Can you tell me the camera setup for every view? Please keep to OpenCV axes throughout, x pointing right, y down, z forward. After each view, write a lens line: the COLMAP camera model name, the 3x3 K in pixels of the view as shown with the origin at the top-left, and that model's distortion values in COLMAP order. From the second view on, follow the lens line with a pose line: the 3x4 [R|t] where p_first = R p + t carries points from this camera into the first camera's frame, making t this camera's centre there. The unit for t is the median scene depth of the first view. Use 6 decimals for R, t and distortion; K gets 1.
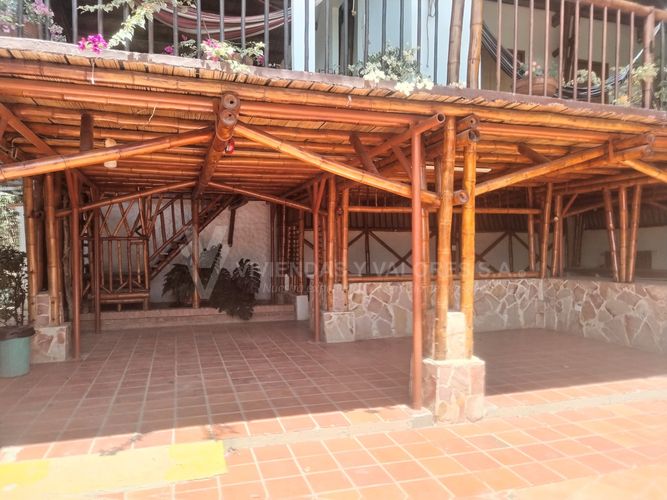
lens RADIAL K [[486.4, 0, 332.6], [0, 486.4, 248.4], [0, 0, 1]] dist [0.024787, -0.035445]
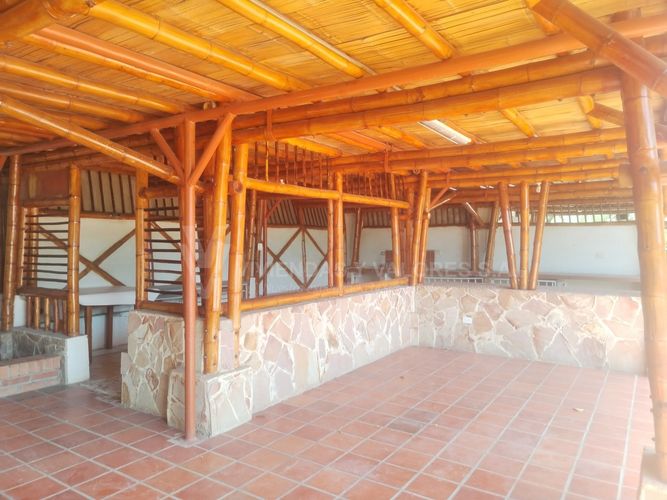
lens RADIAL K [[486.4, 0, 334.4], [0, 486.4, 252.8], [0, 0, 1]] dist [0.024787, -0.035445]
pose [[0.771008, -0.006001, 0.636798, -0.229627], [-0.008894, 0.999757, 0.020189, -0.011922], [-0.636764, -0.021230, 0.770766, 0.498449]]
